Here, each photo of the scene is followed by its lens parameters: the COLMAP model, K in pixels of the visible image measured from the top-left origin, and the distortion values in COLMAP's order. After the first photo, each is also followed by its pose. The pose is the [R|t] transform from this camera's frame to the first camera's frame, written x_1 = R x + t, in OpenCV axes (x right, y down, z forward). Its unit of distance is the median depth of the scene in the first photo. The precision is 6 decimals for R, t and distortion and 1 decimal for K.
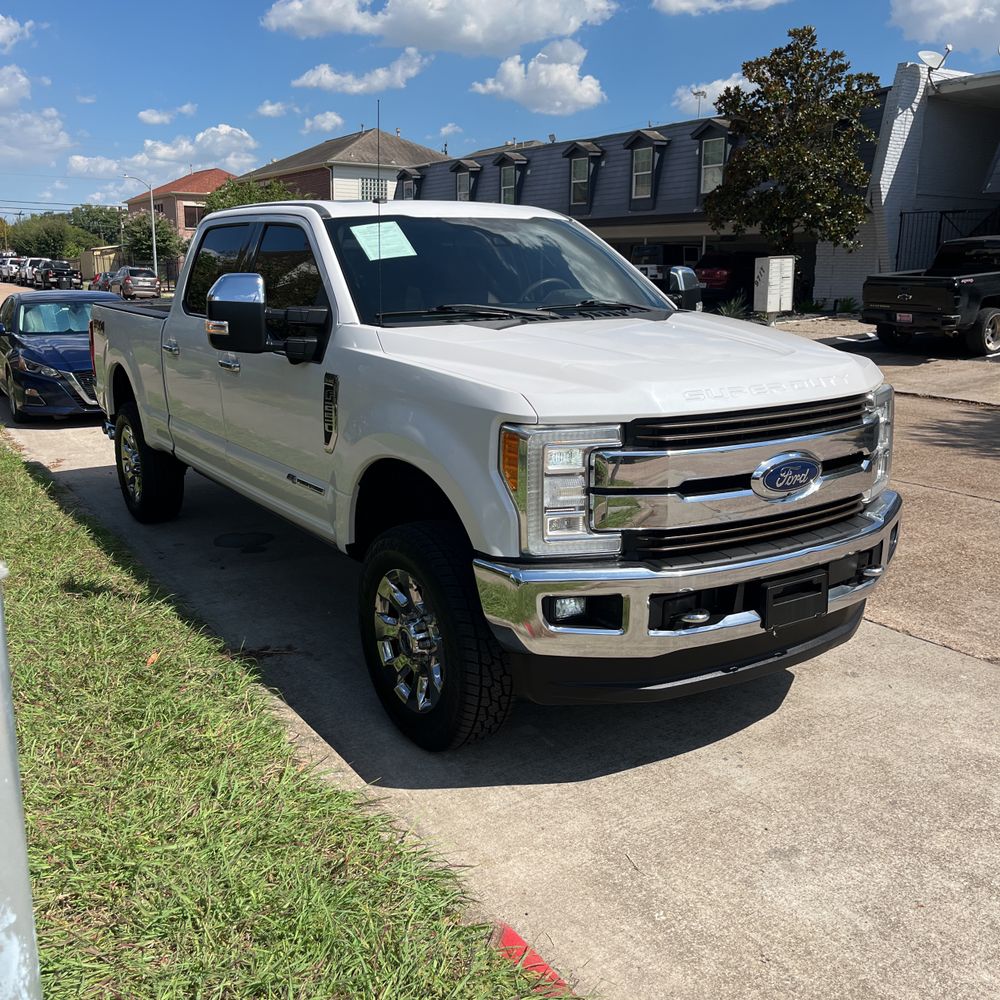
lens RADIAL K [[1006.8, 0, 489.9], [0, 1006.8, 485.9], [0, 0, 1]] dist [0.034378, -0.025087]
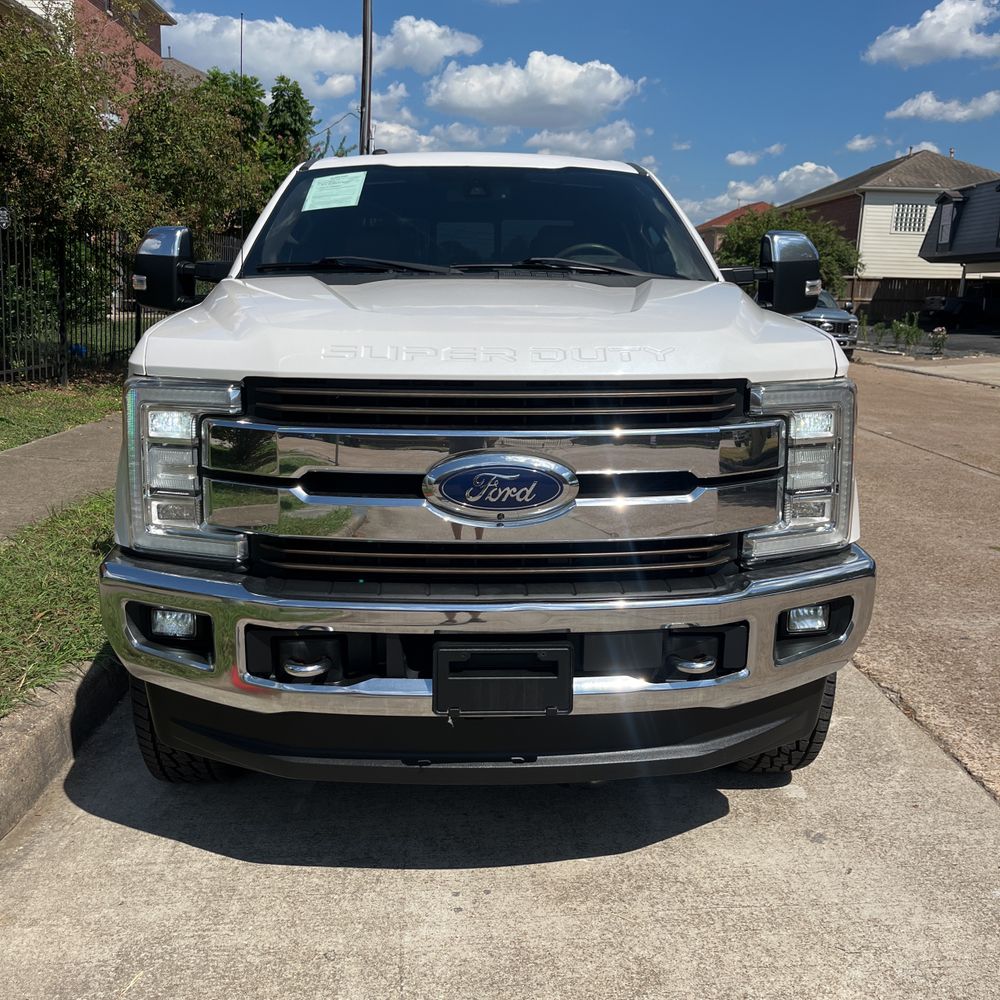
lens RADIAL K [[1006.8, 0, 489.9], [0, 1006.8, 485.9], [0, 0, 1]] dist [0.034378, -0.025087]
pose [[0.864726, 0.108693, -0.490342, 0.573723], [-0.125017, 0.992154, -0.000541, -0.009499], [0.486436, 0.061769, 0.871530, 0.399095]]
